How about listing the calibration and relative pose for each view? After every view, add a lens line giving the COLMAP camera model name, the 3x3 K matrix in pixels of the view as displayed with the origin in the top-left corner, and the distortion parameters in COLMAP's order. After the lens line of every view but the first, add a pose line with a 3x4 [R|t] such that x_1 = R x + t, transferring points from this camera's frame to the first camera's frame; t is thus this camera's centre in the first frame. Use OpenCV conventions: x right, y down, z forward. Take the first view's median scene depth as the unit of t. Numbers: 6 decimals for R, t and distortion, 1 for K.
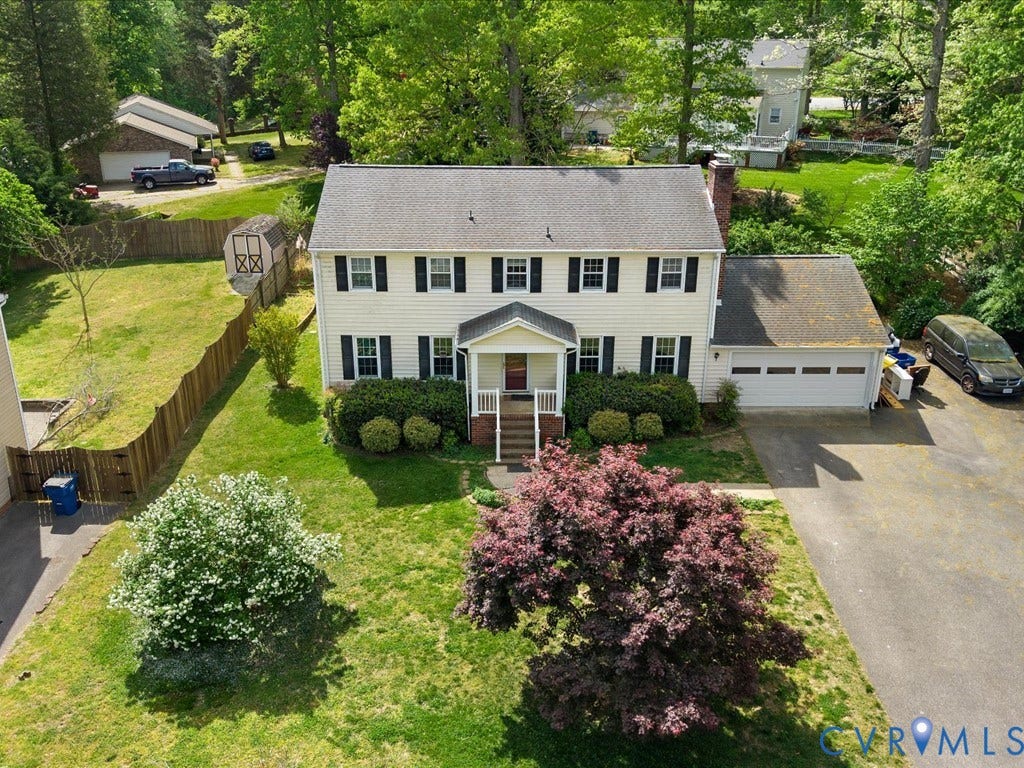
lens RADIAL K [[906.4, 0, 512.6], [0, 906.4, 386.7], [0, 0, 1]] dist [0.053749, -0.124946]
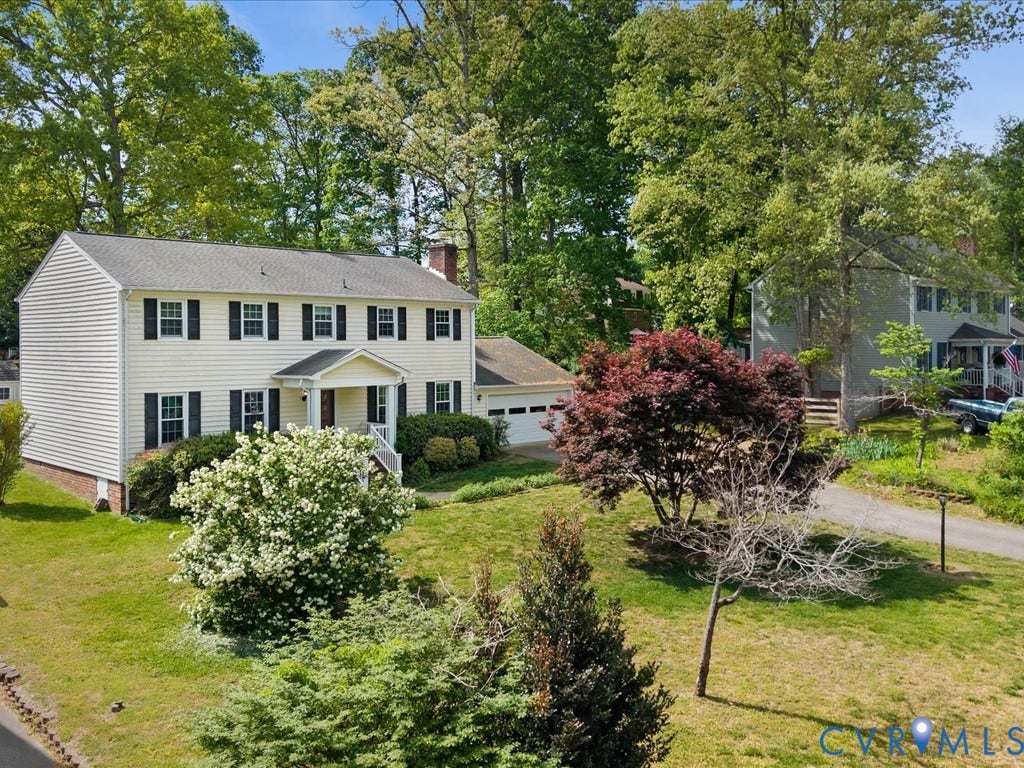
lens RADIAL K [[906.4, 0, 533.7], [0, 906.4, 361.1], [0, 0, 1]] dist [0.053749, -0.124946]
pose [[0.712974, -0.022628, 0.700826, -0.537446], [0.272613, 0.929794, -0.247317, 0.229110], [-0.646027, 0.367385, 0.669087, 0.191955]]
